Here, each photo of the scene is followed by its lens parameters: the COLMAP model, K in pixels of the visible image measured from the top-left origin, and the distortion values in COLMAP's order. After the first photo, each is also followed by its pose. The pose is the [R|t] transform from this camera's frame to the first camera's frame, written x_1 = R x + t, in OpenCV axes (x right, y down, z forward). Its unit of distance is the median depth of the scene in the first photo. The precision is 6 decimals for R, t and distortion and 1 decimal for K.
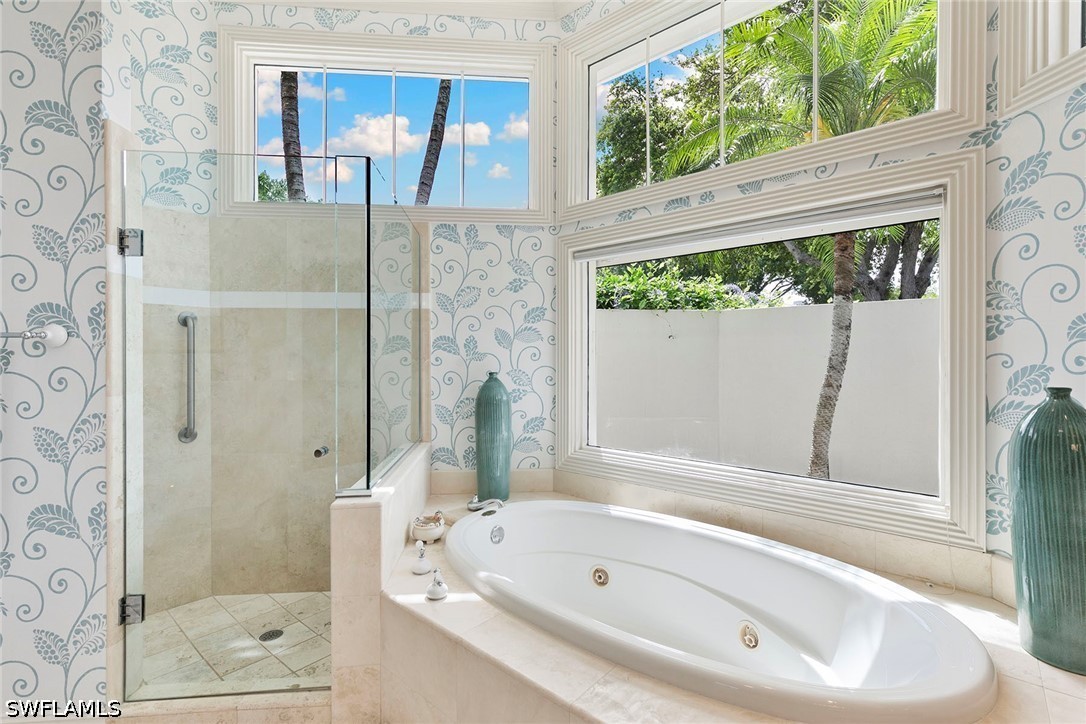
lens RADIAL K [[486.8, 0, 548.7], [0, 486.8, 357.4], [0, 0, 1]] dist [0.009300, -0.001493]
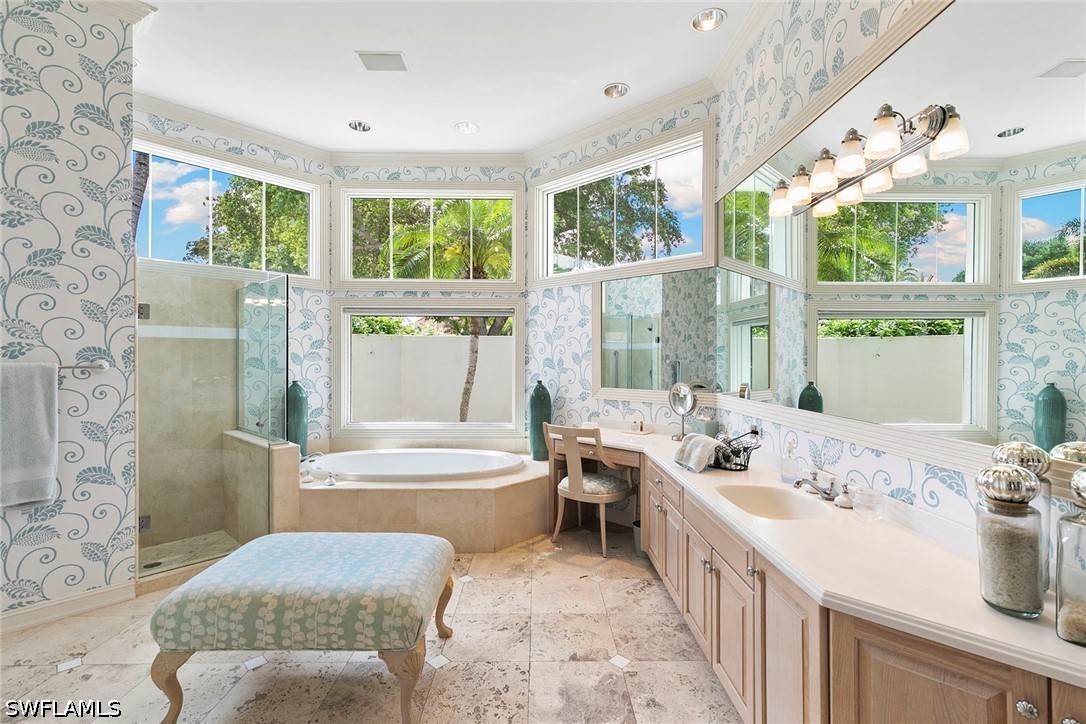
lens RADIAL K [[486.8, 0, 543.0], [0, 486.8, 360.7], [0, 0, 1]] dist [0.009300, -0.001493]
pose [[0.745553, -0.000264, 0.666447, -0.609912], [-0.002198, 0.999994, 0.002856, -0.044137], [-0.666443, -0.003594, 0.745547, -0.785166]]
